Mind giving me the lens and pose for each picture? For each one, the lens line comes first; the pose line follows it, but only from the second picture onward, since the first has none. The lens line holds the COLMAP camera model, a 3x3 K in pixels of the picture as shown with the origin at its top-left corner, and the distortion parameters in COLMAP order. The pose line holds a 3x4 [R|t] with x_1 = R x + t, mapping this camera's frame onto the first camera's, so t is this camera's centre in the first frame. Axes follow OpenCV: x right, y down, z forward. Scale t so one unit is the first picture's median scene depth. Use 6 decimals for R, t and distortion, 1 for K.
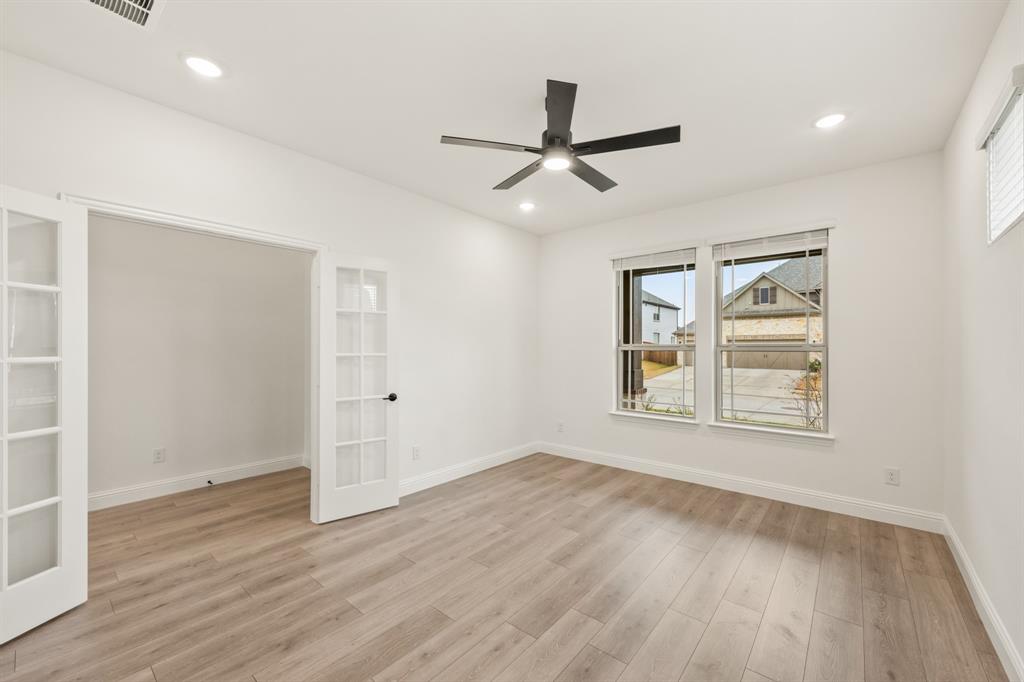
lens RADIAL K [[418.8, 0, 512.9], [0, 418.8, 344.8], [0, 0, 1]] dist [0.000990, -0.000214]
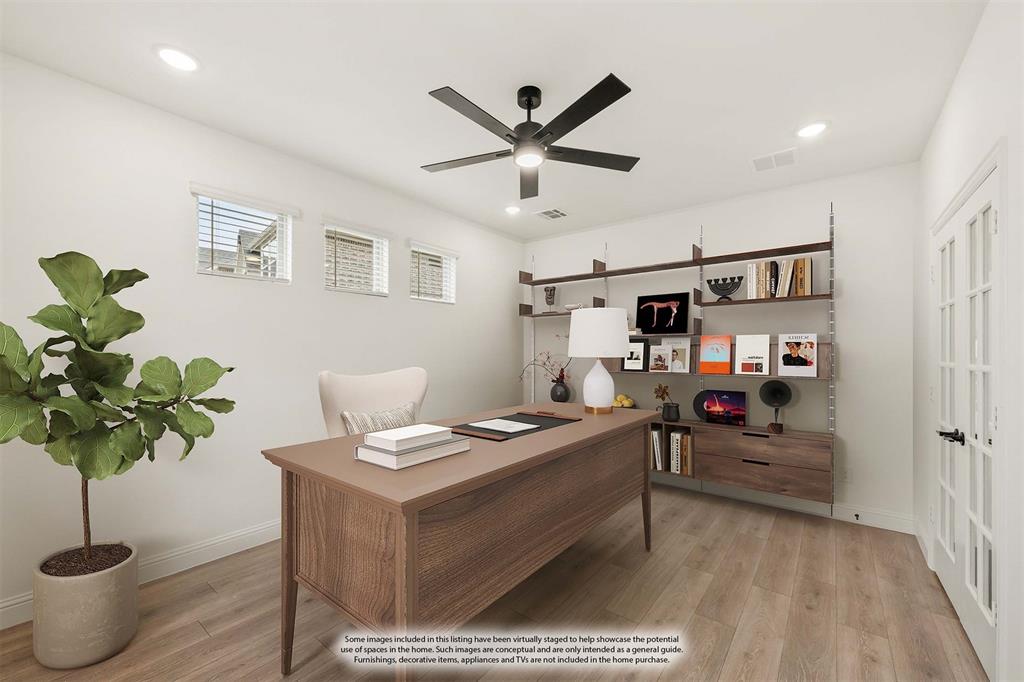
lens RADIAL K [[418.8, 0, 510.2], [0, 418.8, 348.3], [0, 0, 1]] dist [0.000990, -0.000214]
pose [[-0.999412, -0.005725, -0.033810, 0.176888], [-0.005355, 0.999925, -0.011023, 0.009834], [0.033870, -0.010835, -0.999368, 1.964098]]
